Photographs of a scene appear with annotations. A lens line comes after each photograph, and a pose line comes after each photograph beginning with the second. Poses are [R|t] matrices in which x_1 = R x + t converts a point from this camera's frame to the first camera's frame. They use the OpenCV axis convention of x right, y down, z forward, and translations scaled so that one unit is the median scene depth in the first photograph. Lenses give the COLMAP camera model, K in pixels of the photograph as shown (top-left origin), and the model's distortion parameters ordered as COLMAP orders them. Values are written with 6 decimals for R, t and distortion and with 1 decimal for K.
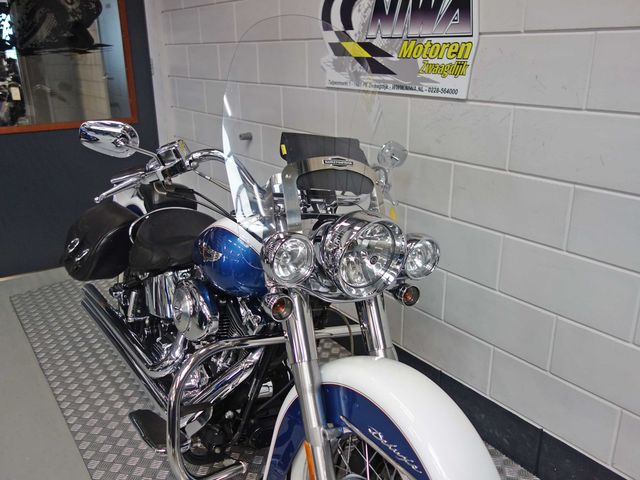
lens RADIAL K [[568.2, 0, 320.0], [0, 568.2, 240.0], [0, 0, 1]] dist [0.005264, -0.001743]
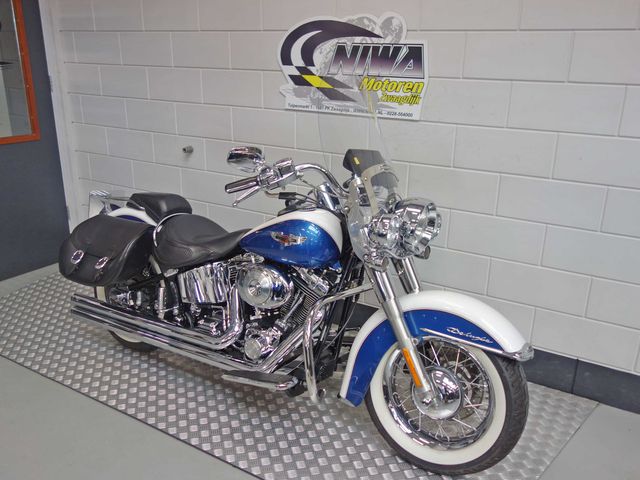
lens RADIAL K [[568.2, 0, 320.0], [0, 568.2, 240.0], [0, 0, 1]] dist [0.005264, -0.001743]
pose [[0.916547, -0.102121, 0.386669, -0.503927], [0.102715, 0.994526, 0.019186, 0.005034], [-0.386512, 0.022132, 0.922019, -0.217038]]
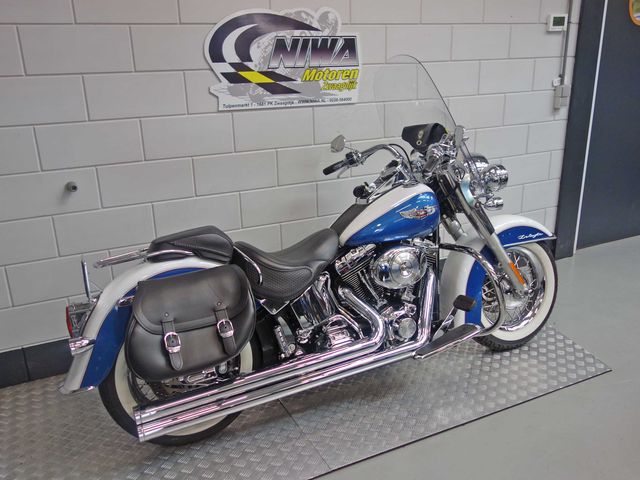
lens RADIAL K [[568.2, 0, 320.0], [0, 568.2, 240.0], [0, 0, 1]] dist [0.005264, -0.001743]
pose [[0.161620, -0.316482, 0.934729, -1.276032], [0.327555, 0.910688, 0.251706, -0.293299], [-0.930907, 0.265494, 0.250850, 0.685882]]
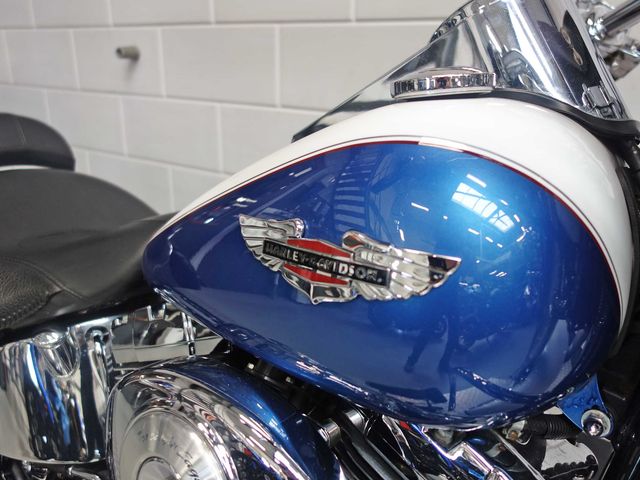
lens RADIAL K [[568.2, 0, 320.0], [0, 568.2, 240.0], [0, 0, 1]] dist [0.005264, -0.001743]
pose [[0.944753, -0.087565, 0.315869, -0.209747], [0.085691, 0.996124, 0.019846, 0.006793], [-0.316383, 0.008318, 0.948595, 0.607211]]
